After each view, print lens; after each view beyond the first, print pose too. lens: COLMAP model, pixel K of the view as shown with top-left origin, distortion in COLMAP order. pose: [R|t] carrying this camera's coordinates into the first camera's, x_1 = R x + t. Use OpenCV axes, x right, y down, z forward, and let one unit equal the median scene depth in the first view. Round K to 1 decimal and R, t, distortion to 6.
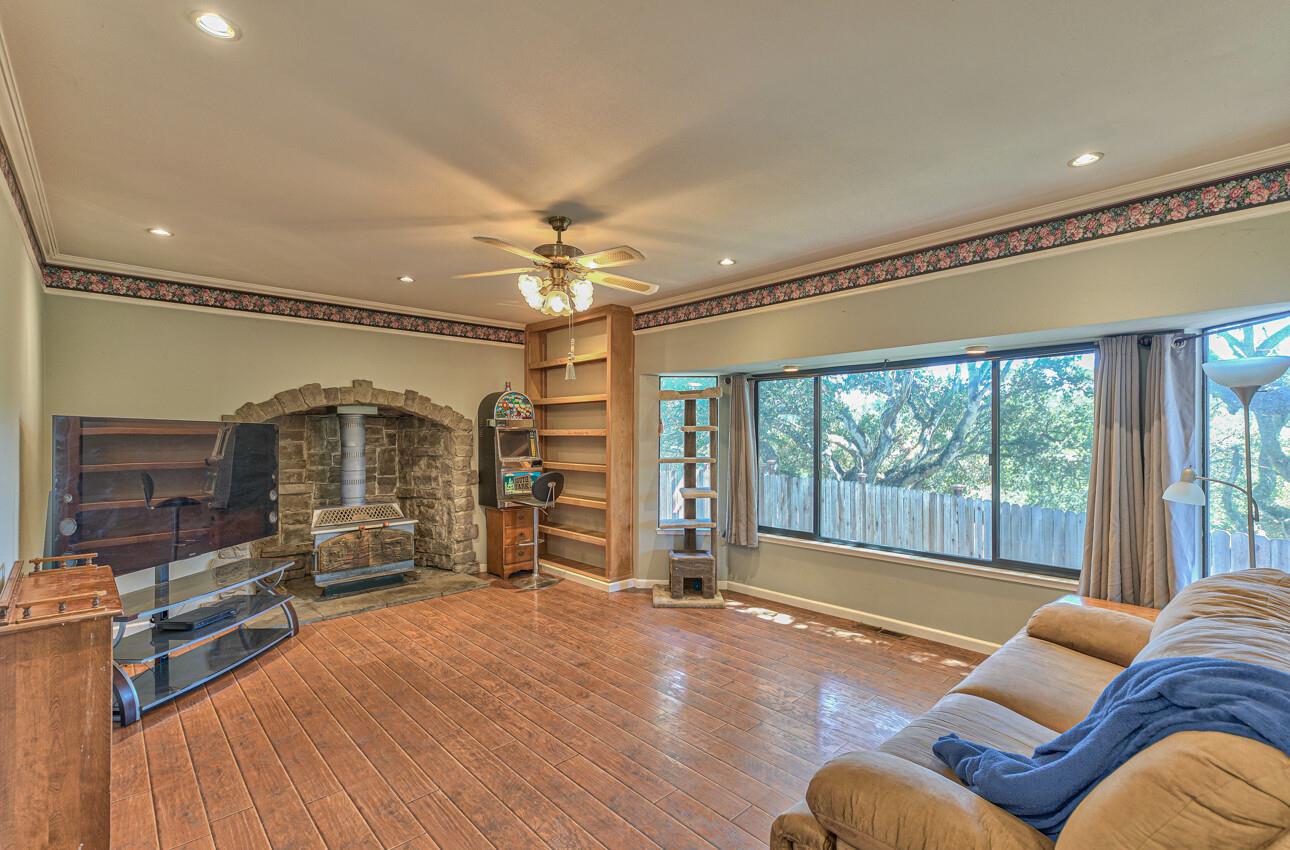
lens RADIAL K [[572.6, 0, 646.0], [0, 572.6, 438.0], [0, 0, 1]] dist [0.001174, 0.000149]
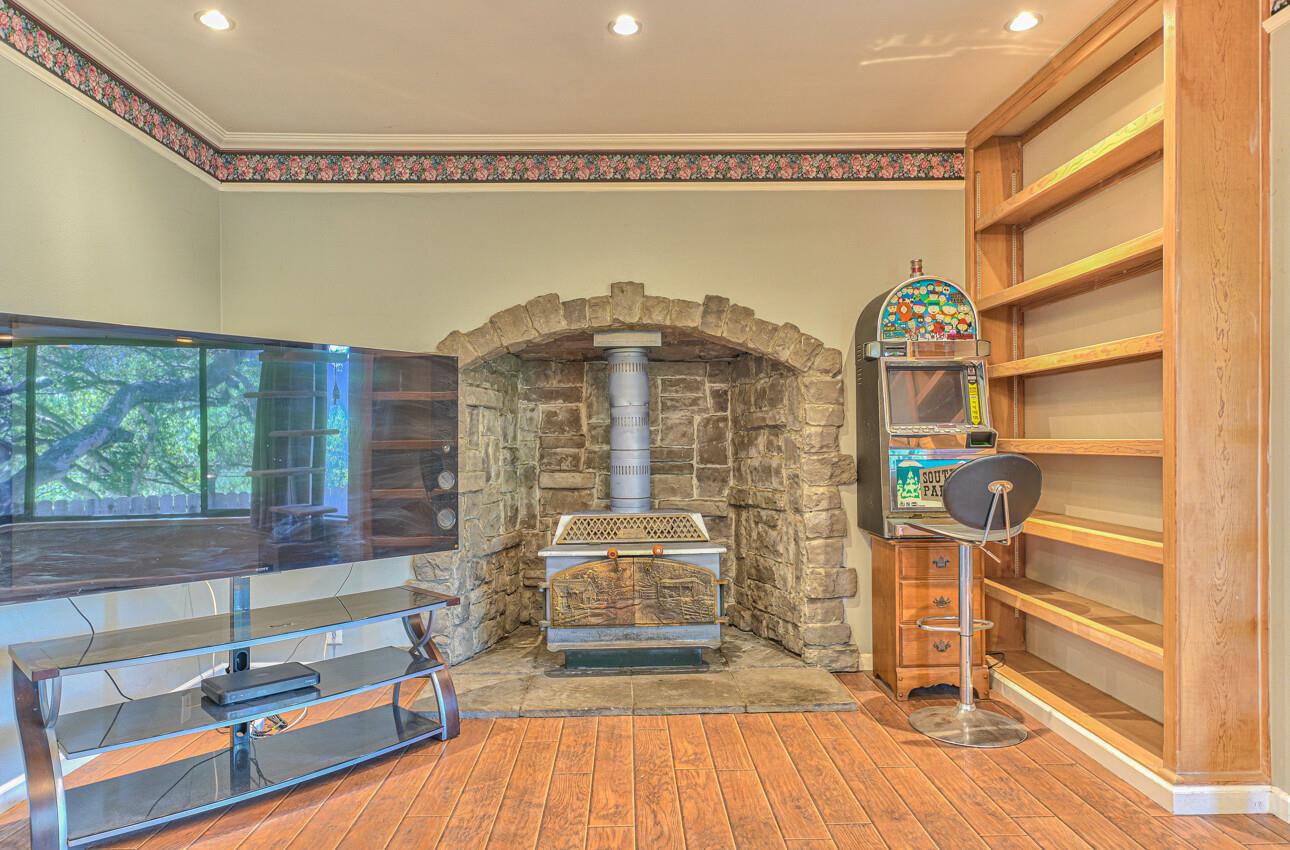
lens RADIAL K [[780.7, 0, 645.5], [0, 780.7, 440.2], [0, 0, 1]] dist [0.005108, 0.002120]
pose [[0.740168, -0.007213, -0.672384, 0.015638], [0.004277, 0.999973, -0.006018, 0.050048], [0.672409, 0.001578, 0.740178, 0.425891]]
